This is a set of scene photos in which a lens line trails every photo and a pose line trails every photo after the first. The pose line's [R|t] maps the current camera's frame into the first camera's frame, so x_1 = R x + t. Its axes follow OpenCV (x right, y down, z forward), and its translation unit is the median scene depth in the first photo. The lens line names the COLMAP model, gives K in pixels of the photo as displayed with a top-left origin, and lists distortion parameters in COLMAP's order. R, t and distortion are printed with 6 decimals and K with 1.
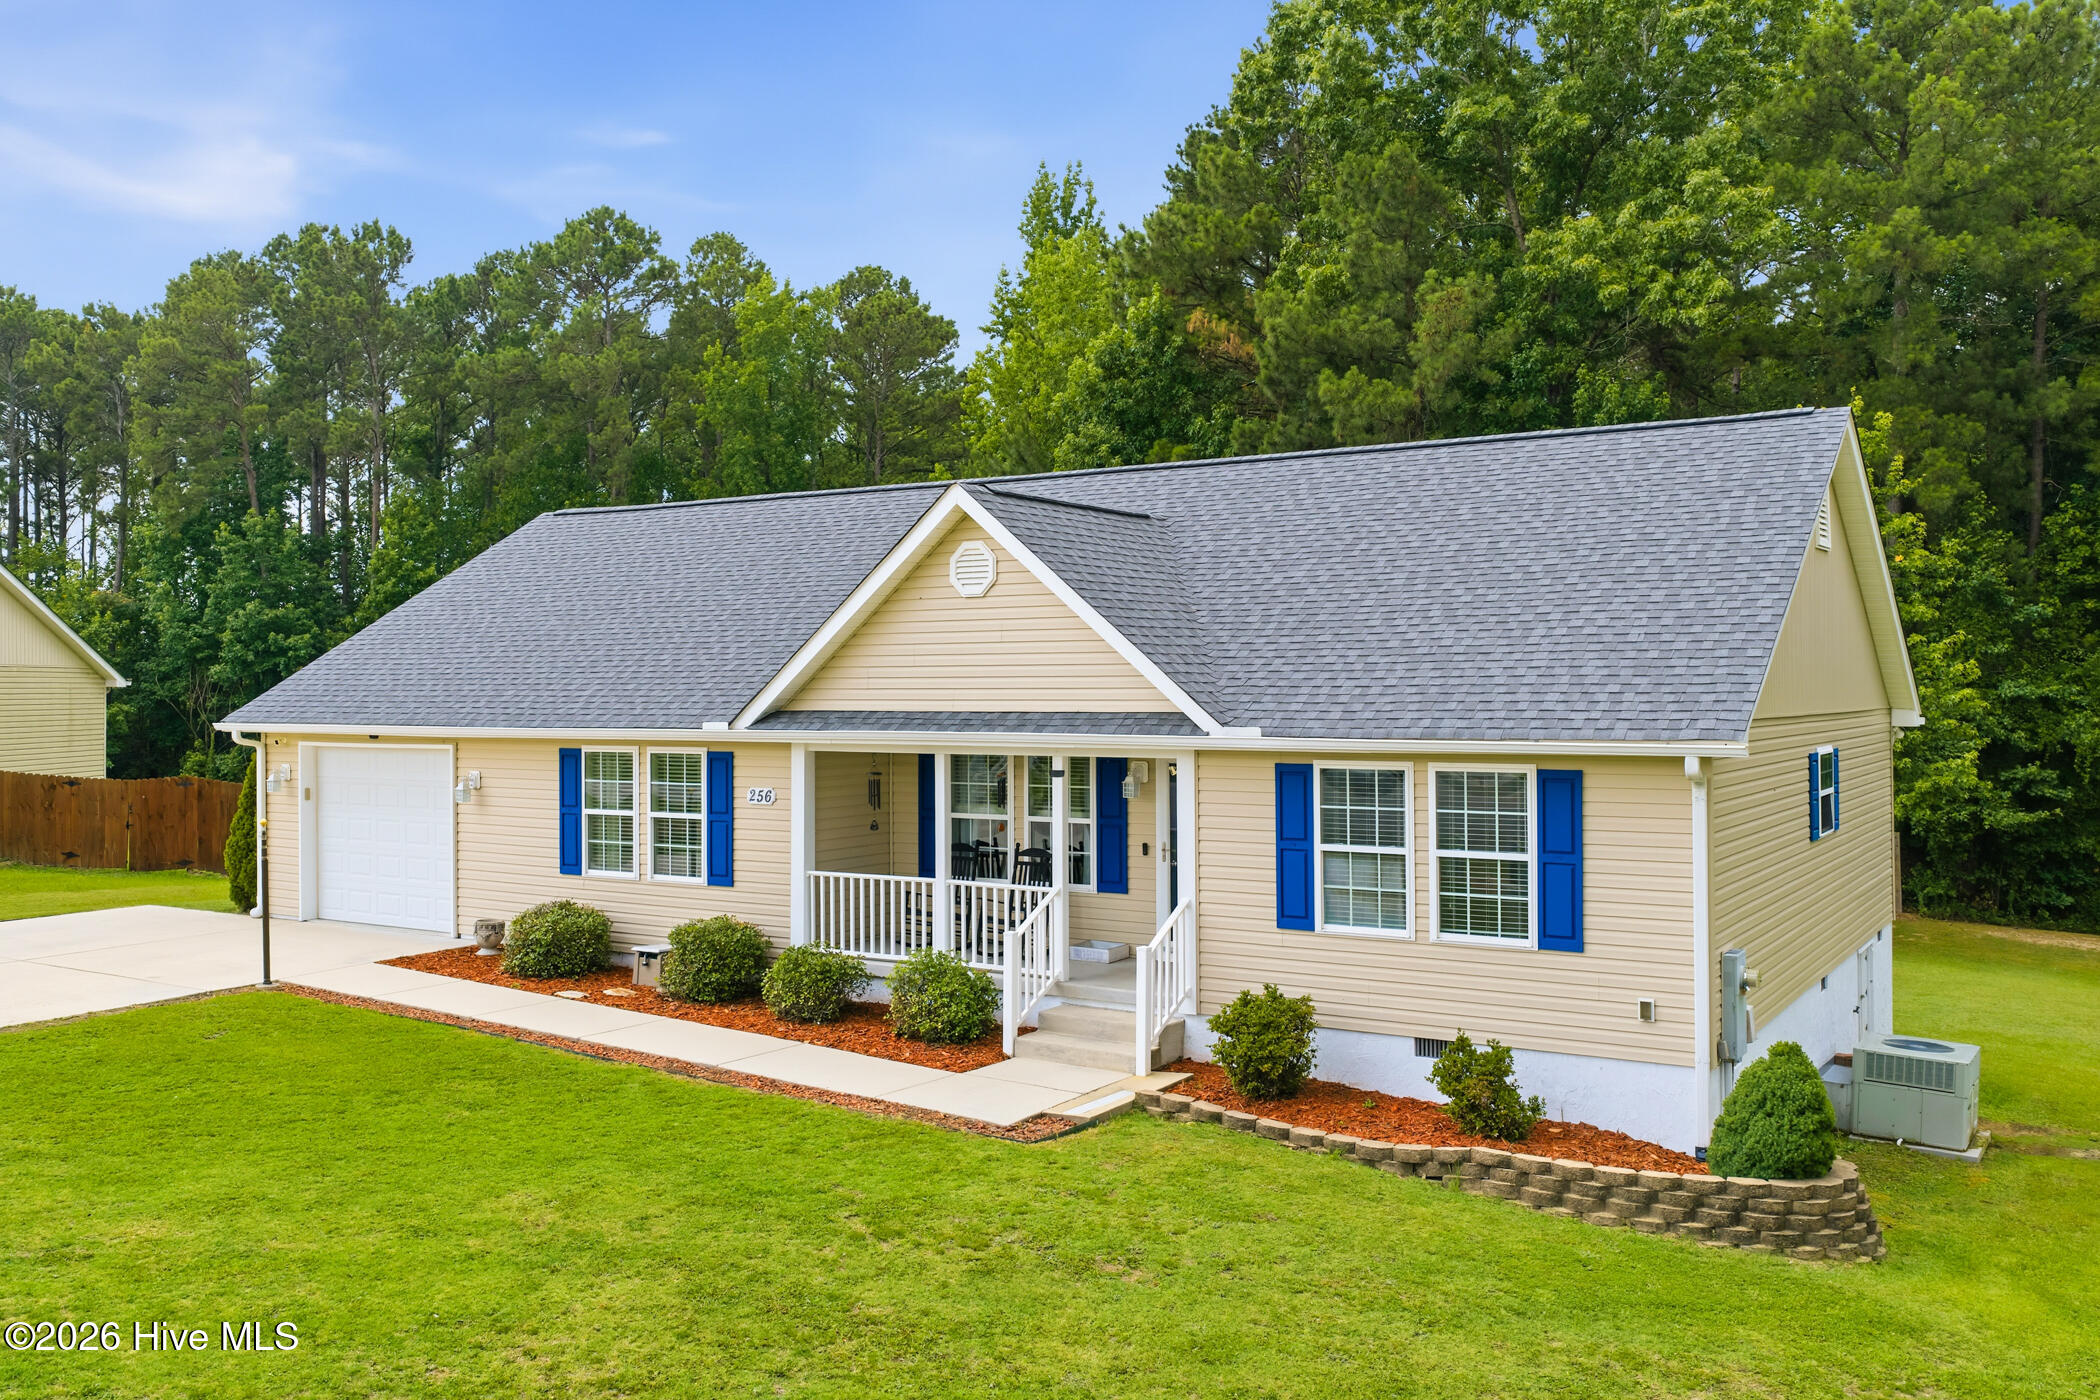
lens RADIAL K [[1764.7, 0, 1056.5], [0, 1764.7, 662.1], [0, 0, 1]] dist [-0.000008, 0.003688]
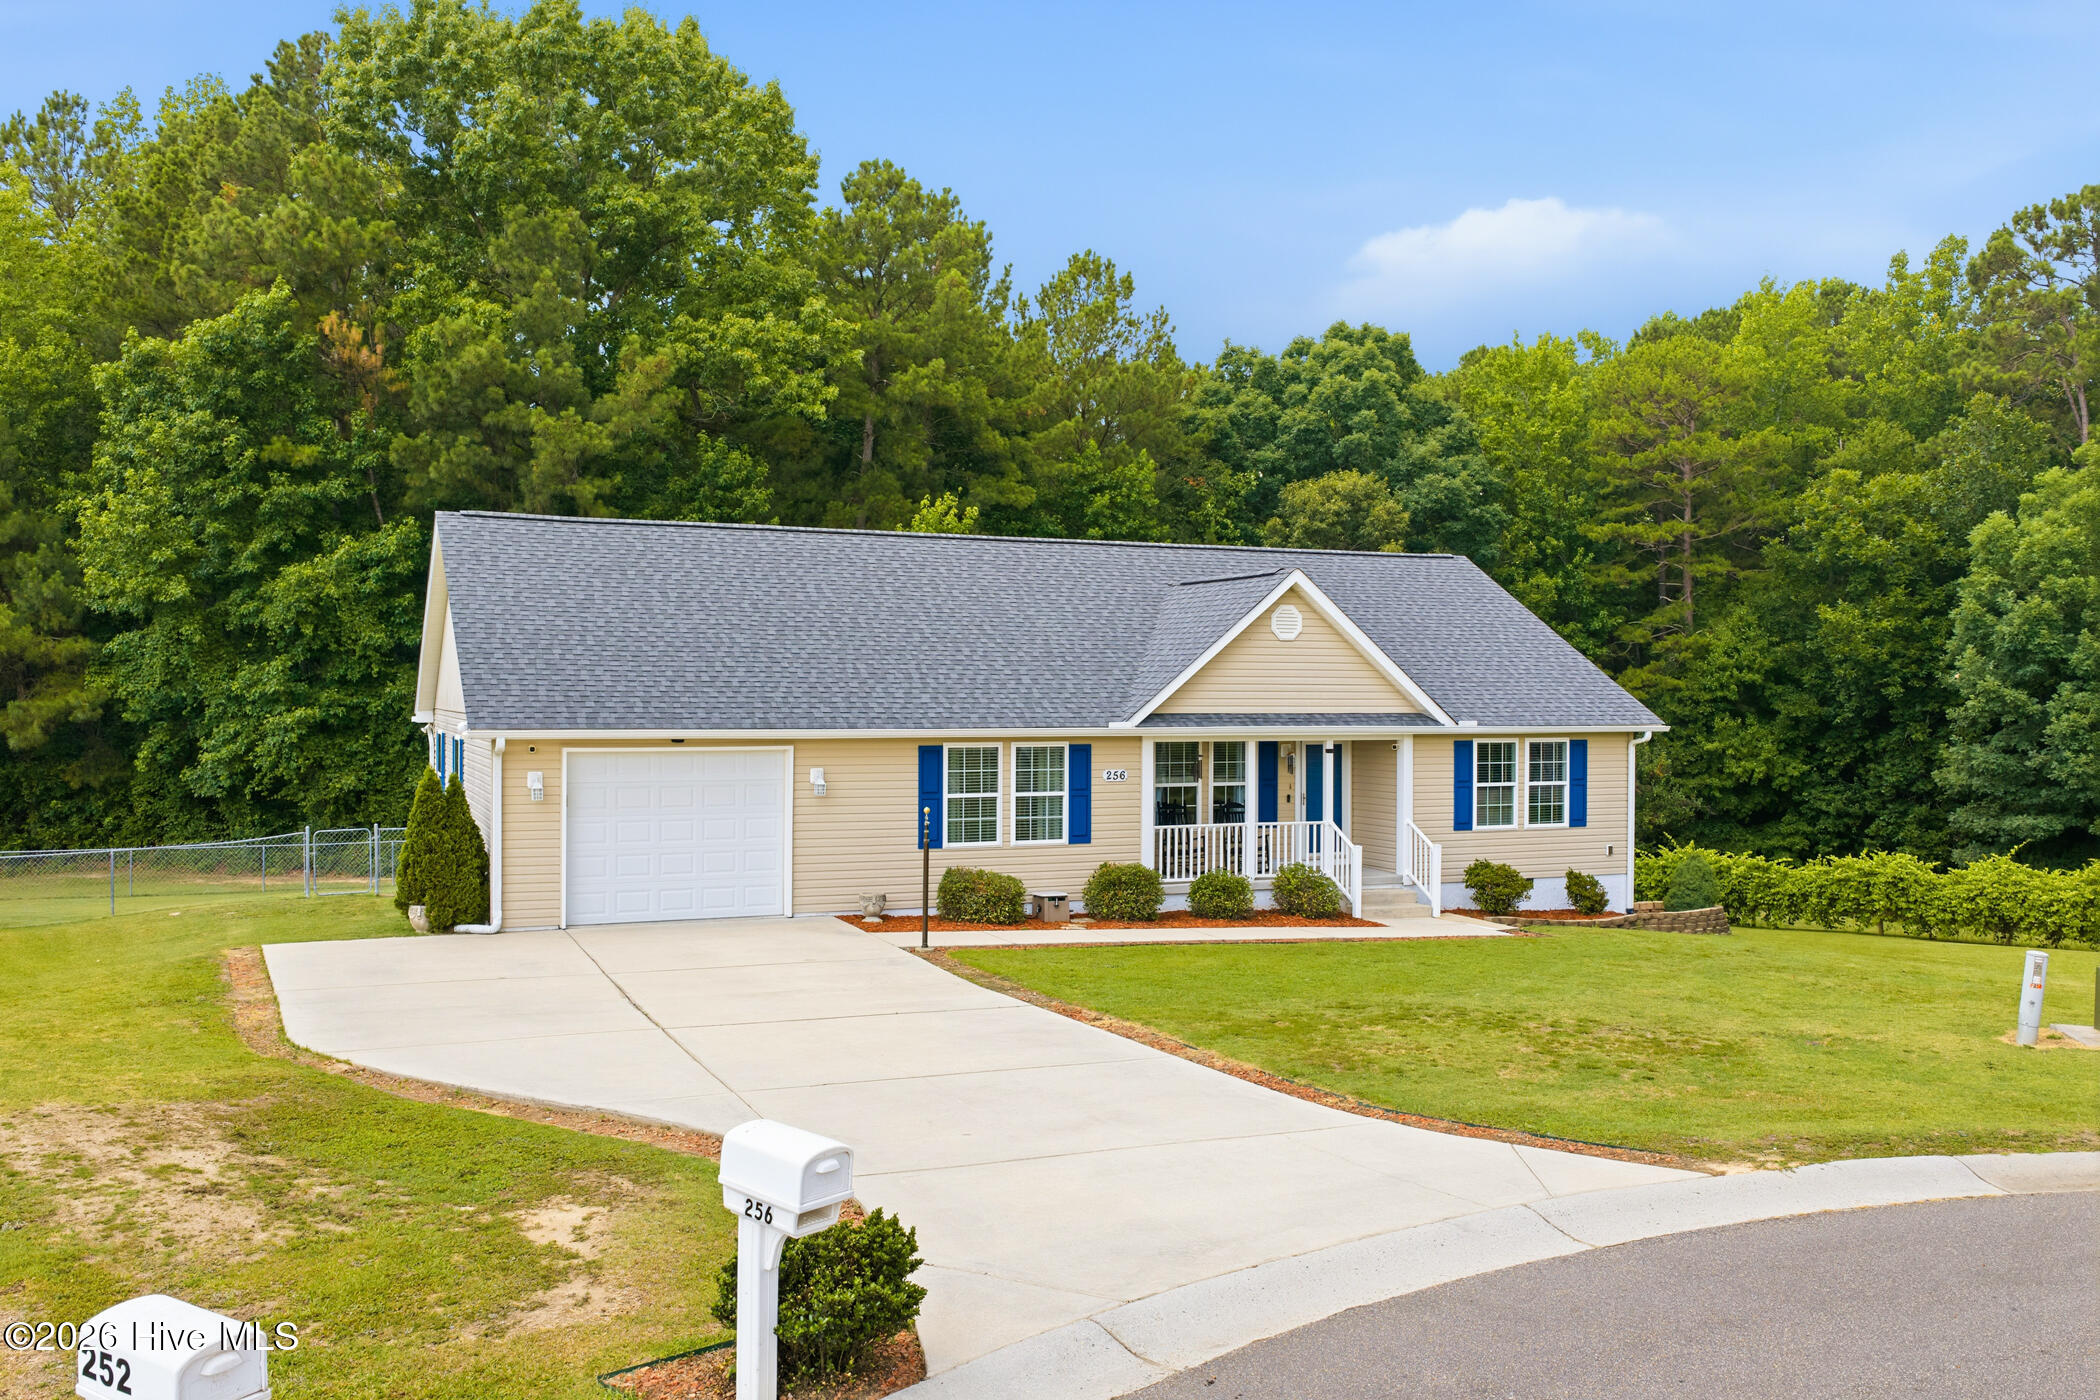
lens RADIAL K [[1752.3, 0, 1047.6], [0, 1752.3, 691.9], [0, 0, 1]] dist [0.007800, -0.009268]
pose [[0.554524, 0.006437, 0.832143, -1.329952], [-0.019058, 0.999806, 0.004966, 0.004763], [-0.831949, -0.018612, 0.554539, 0.281851]]
